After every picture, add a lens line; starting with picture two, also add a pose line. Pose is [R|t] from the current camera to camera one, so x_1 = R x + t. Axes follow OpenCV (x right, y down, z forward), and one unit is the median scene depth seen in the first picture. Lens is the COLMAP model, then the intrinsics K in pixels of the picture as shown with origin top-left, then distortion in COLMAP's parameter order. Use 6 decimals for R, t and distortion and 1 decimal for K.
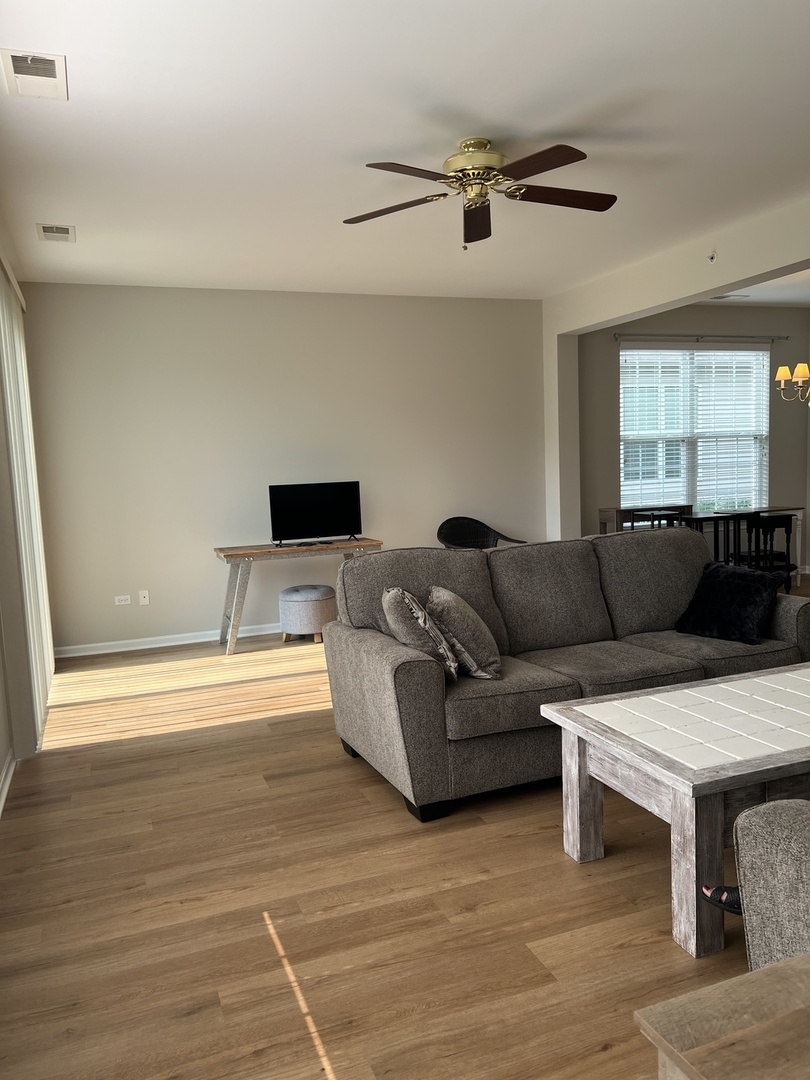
lens RADIAL K [[808.8, 0, 404.6], [0, 808.8, 542.6], [0, 0, 1]] dist [0.032060, -0.029378]
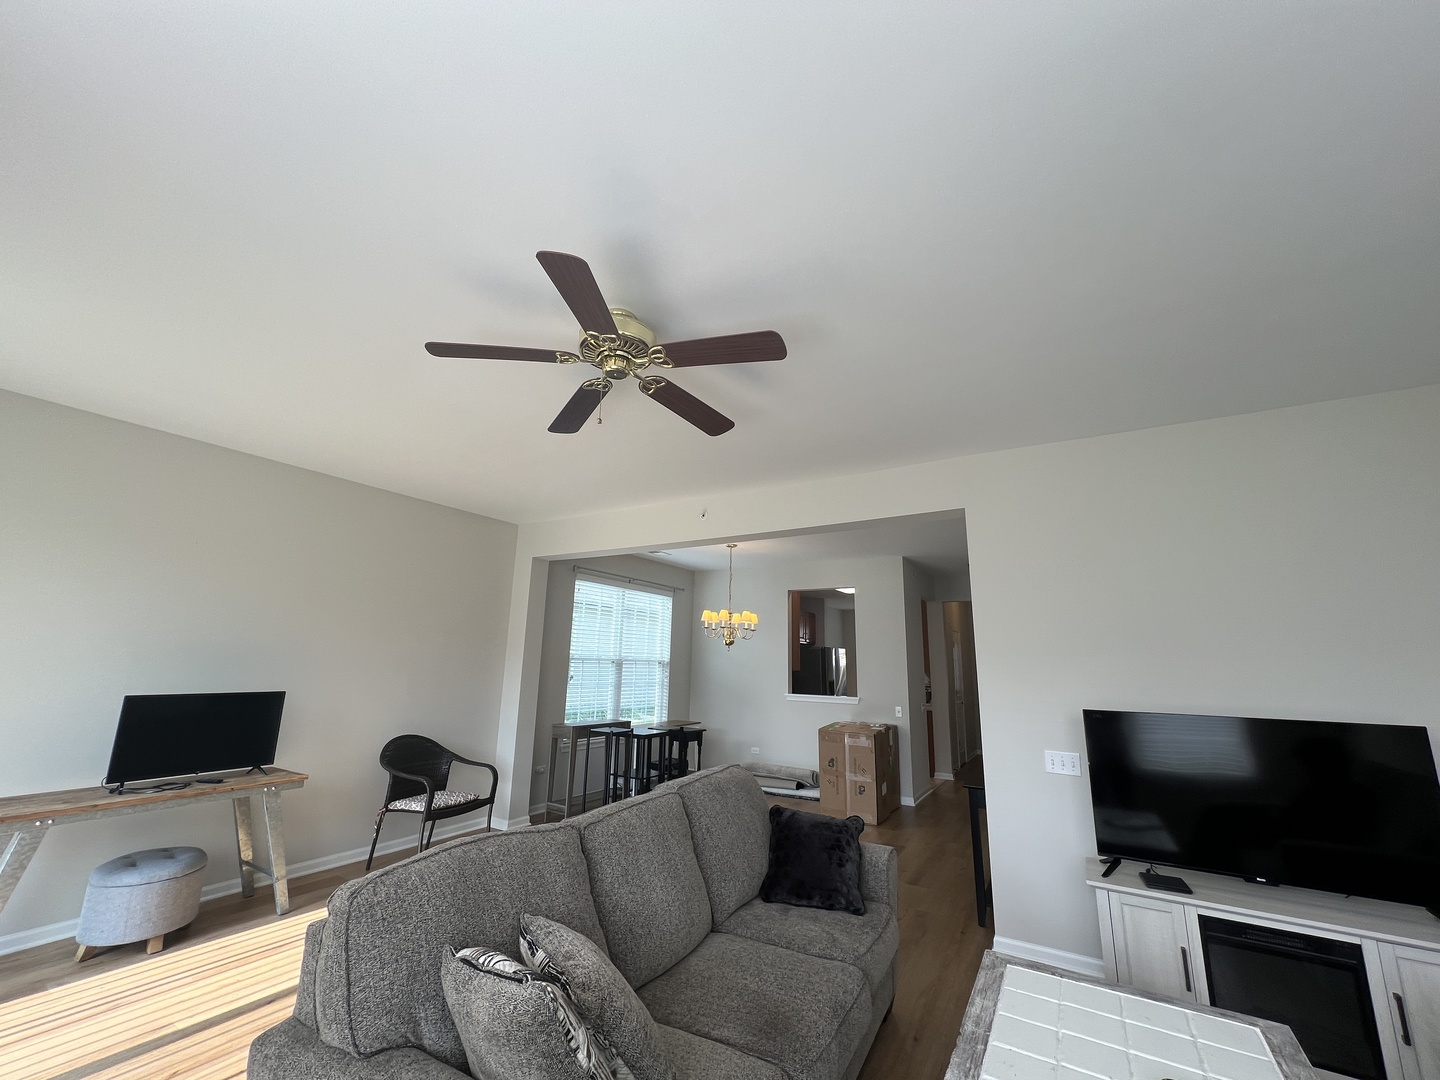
lens RADIAL K [[578.2, 0, 728.2], [0, 578.2, 537.2], [0, 0, 1]] dist [-0.002102, -0.000193]
pose [[0.784652, 0.191841, 0.589506, -0.080602], [0.006574, 0.948287, -0.317347, -0.038887], [-0.619901, 0.252882, 0.742814, 0.296102]]
